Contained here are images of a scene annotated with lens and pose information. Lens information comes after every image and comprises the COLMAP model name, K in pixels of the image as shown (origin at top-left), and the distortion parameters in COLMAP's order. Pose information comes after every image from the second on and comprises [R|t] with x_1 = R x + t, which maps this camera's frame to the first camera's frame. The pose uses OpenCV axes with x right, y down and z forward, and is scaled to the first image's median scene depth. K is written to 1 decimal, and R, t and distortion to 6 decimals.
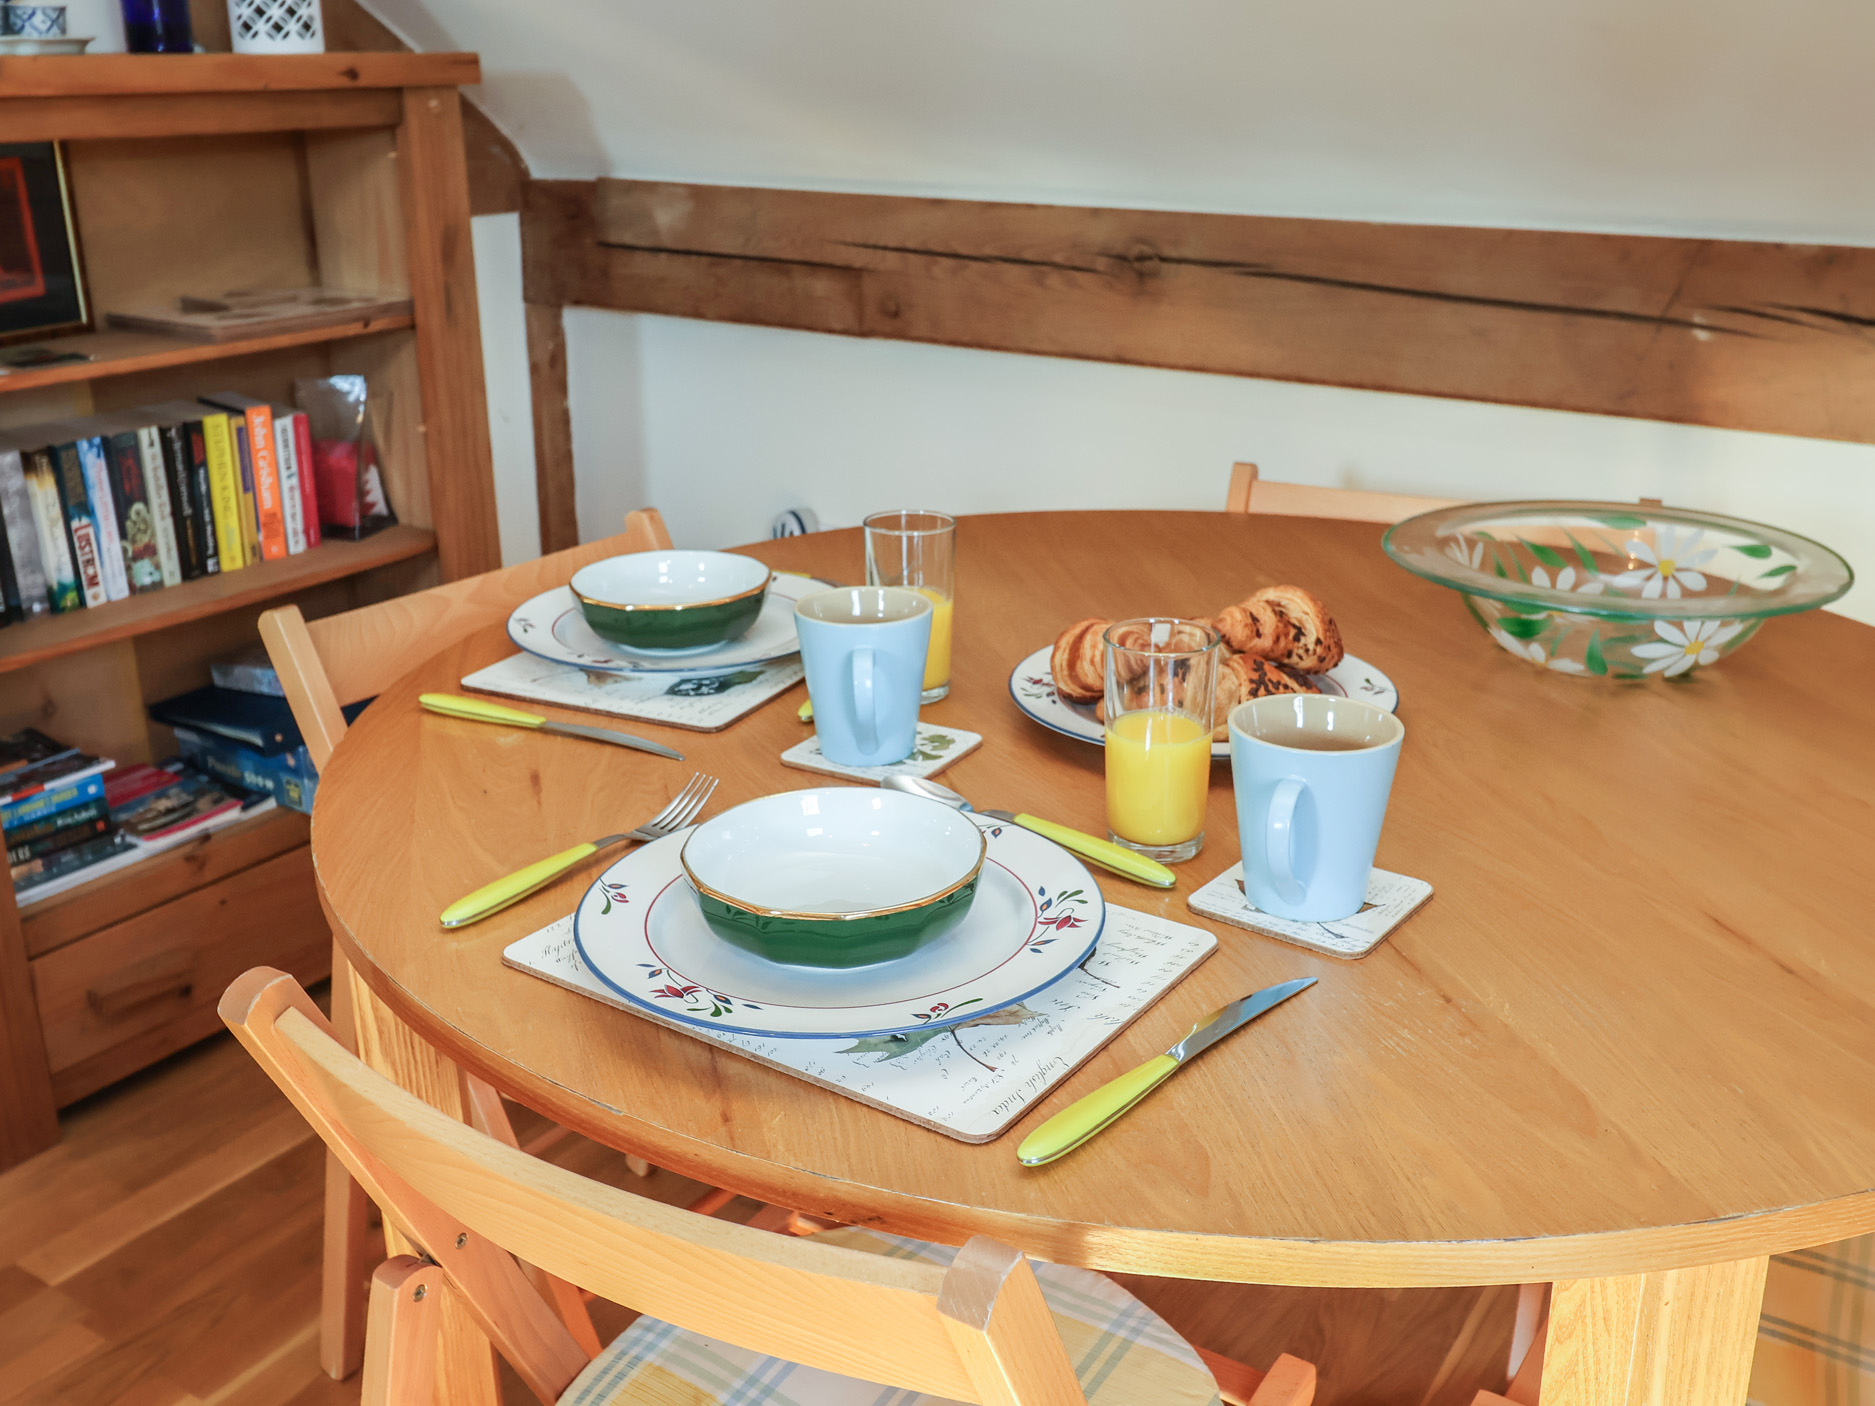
lens RADIAL K [[1785.9, 0, 937.5], [0, 1785.9, 703.0], [0, 0, 1]] dist [0.013970, 0.013026]
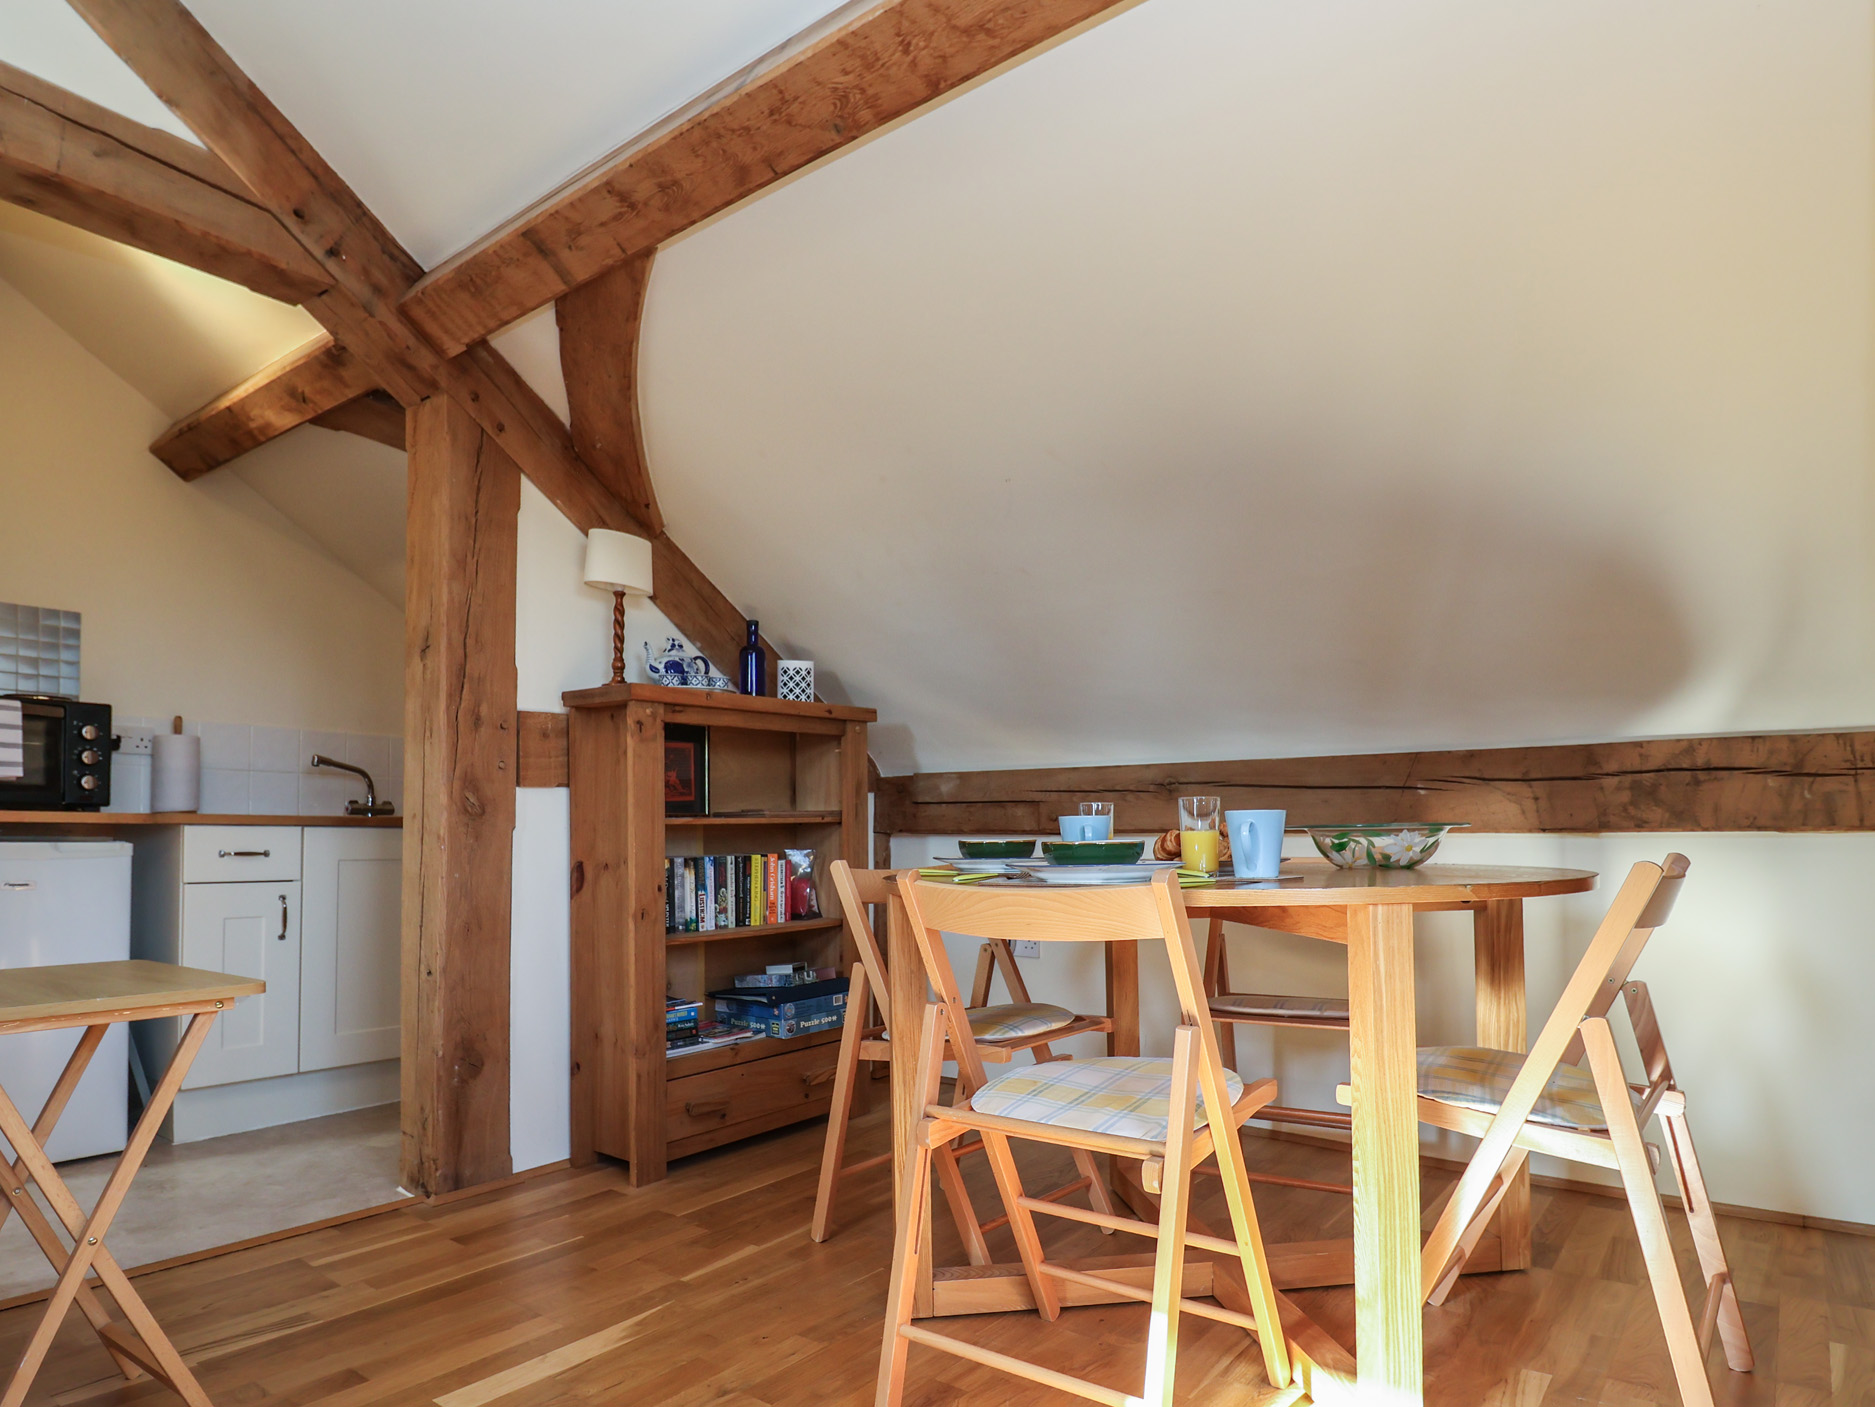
lens RADIAL K [[1108.4, 0, 944.0], [0, 1108.4, 818.7], [0, 0, 1]] dist [0.003659, -0.000956]
pose [[0.997303, -0.009490, -0.072773, -0.067553], [-0.016244, 0.938465, -0.344993, 0.275760], [0.071568, 0.345245, 0.935780, -0.302449]]
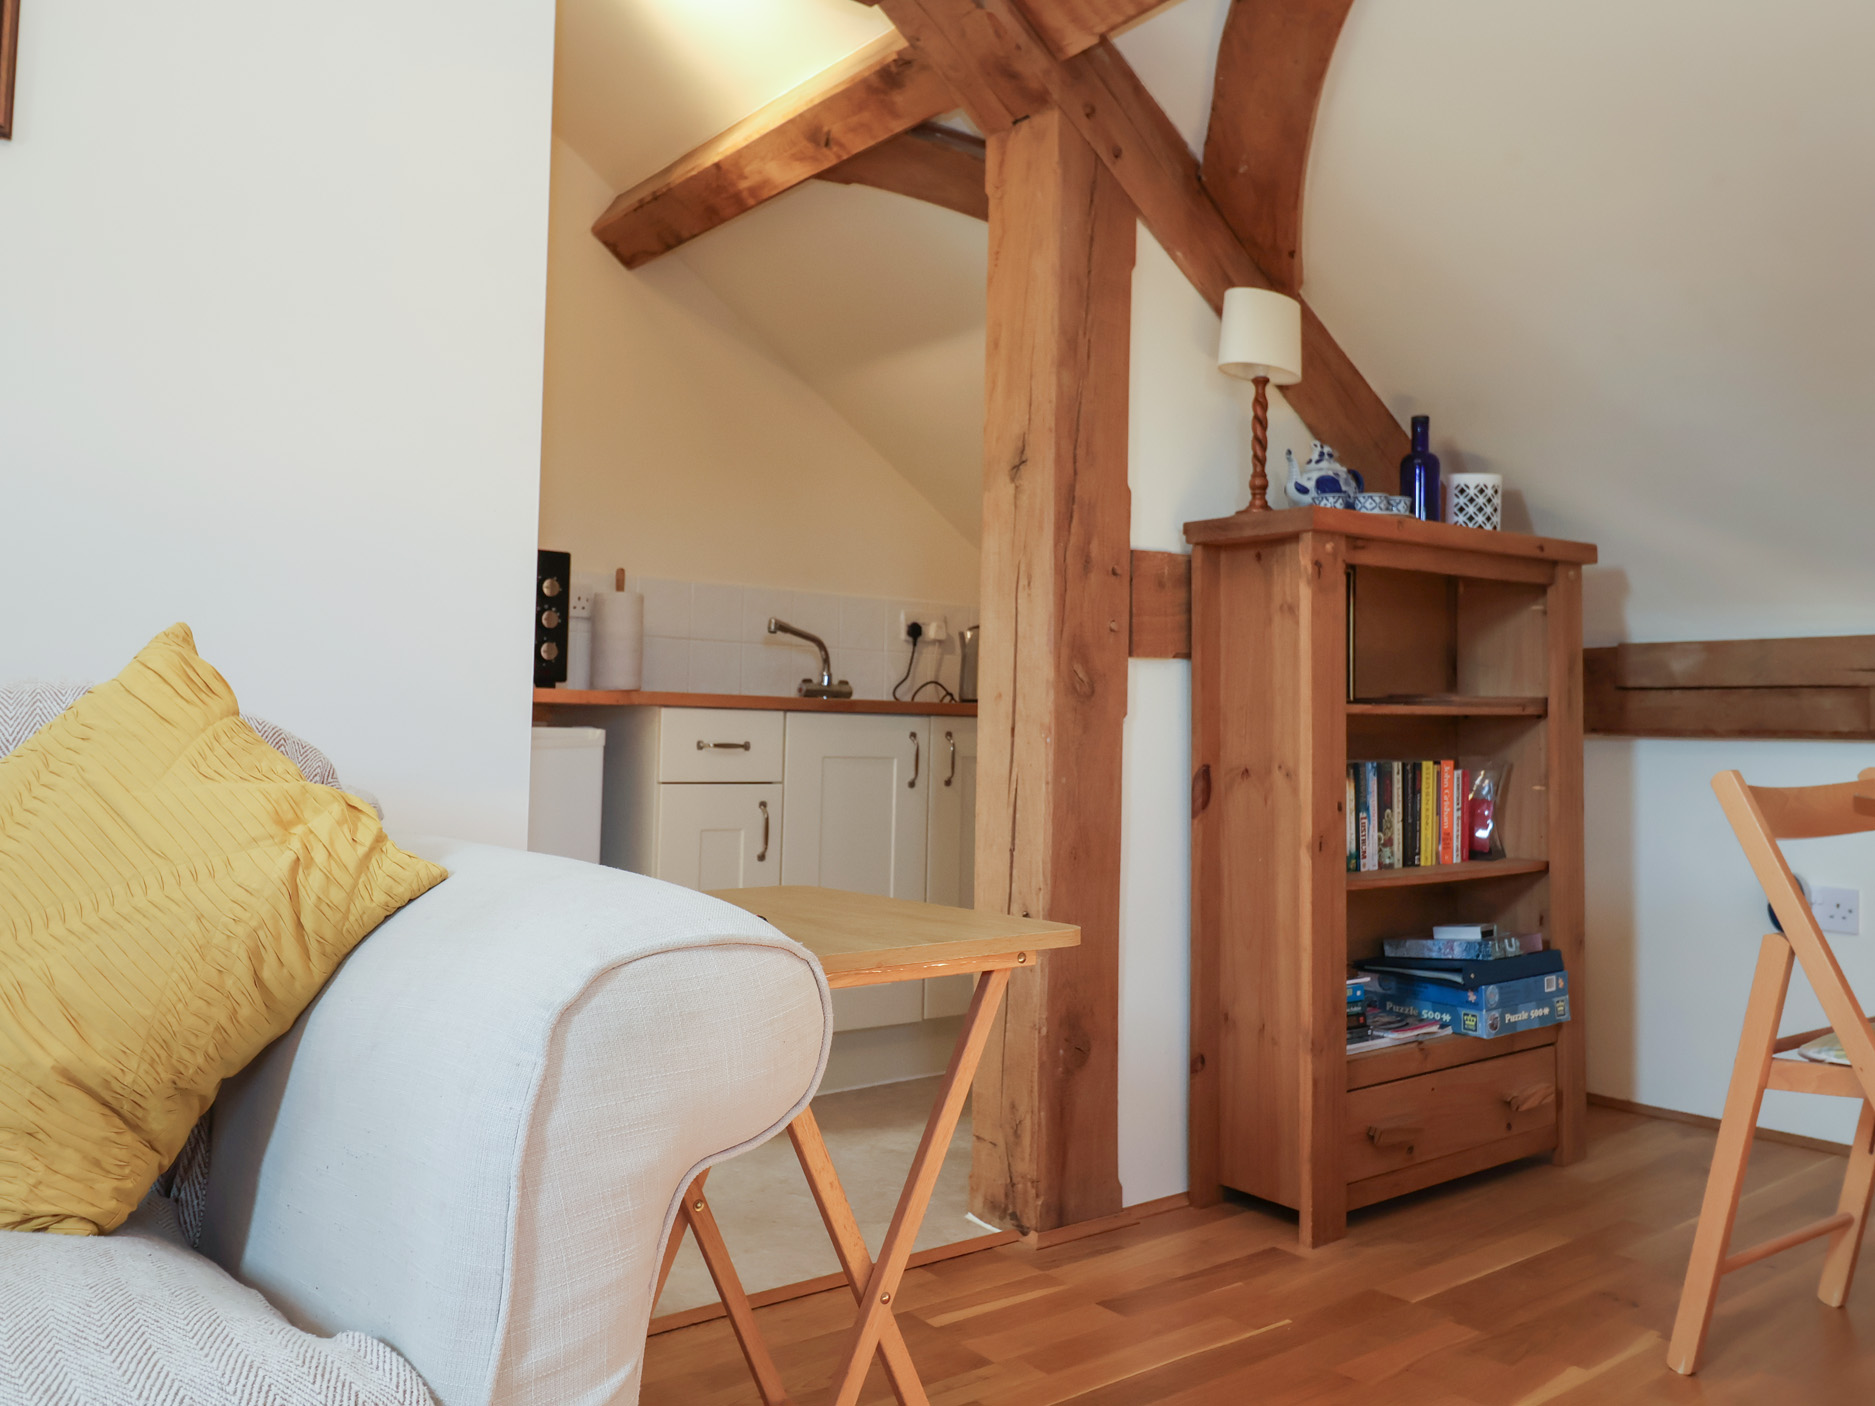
lens RADIAL K [[1505.0, 0, 966.4], [0, 1505.0, 684.7], [0, 0, 1]] dist [0.007816, 0.003668]
pose [[0.948698, -0.002597, -0.316173, -0.374652], [-0.113483, 0.930542, -0.348156, 0.270959], [0.295117, 0.366176, 0.882509, -0.267787]]
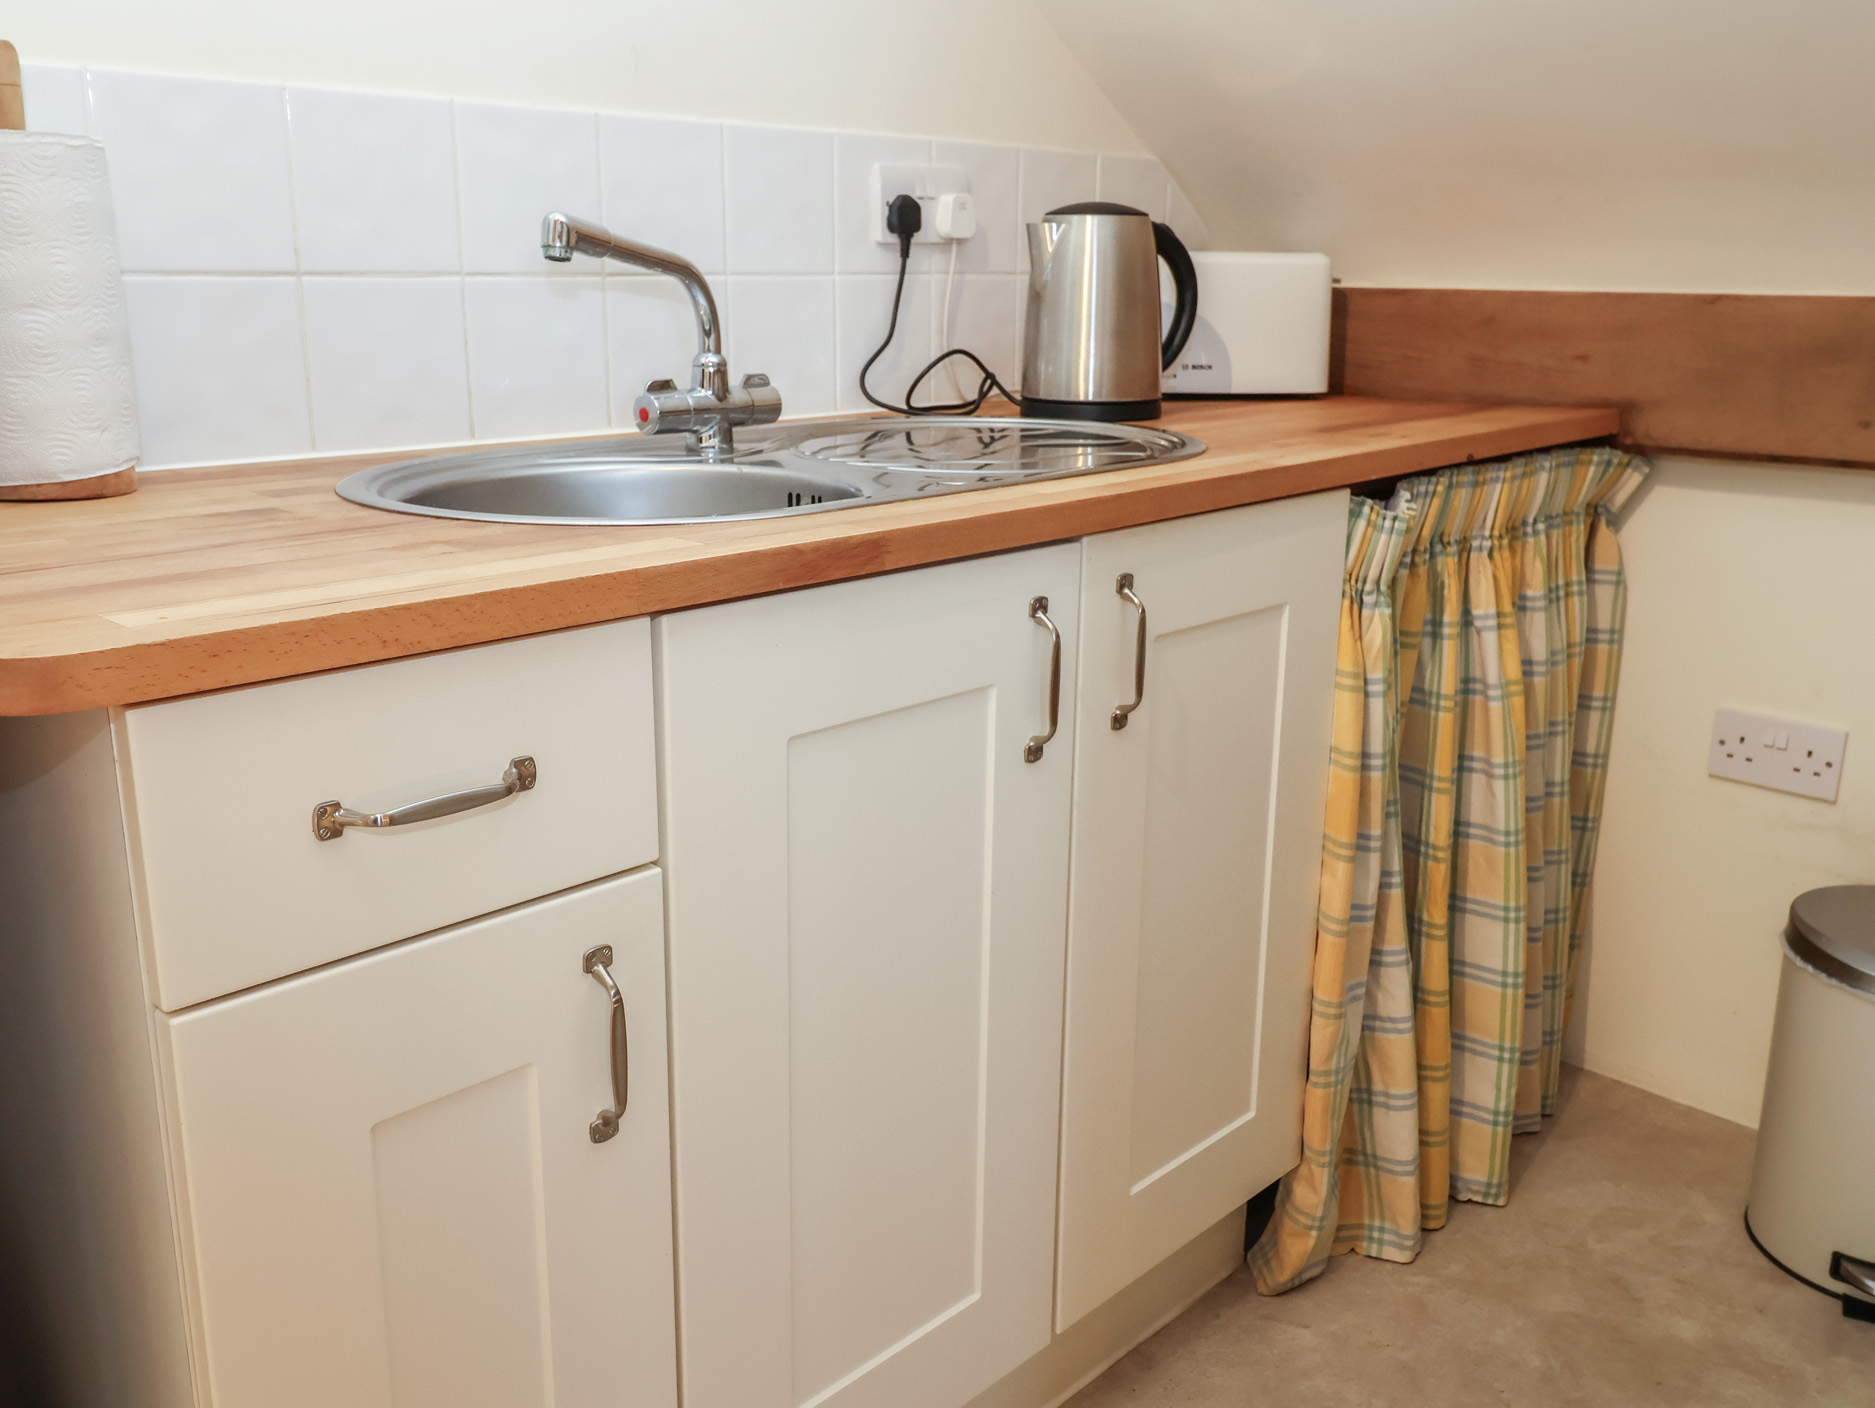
lens RADIAL K [[1618.7, 0, 940.1], [0, 1618.7, 692.8], [0, 0, 1]] dist [0.011027, -0.009517]
pose [[0.980722, 0.053434, -0.187962, -0.865852], [-0.067312, 0.995396, -0.068237, -0.164162], [0.183450, 0.079574, 0.979803, 0.607854]]
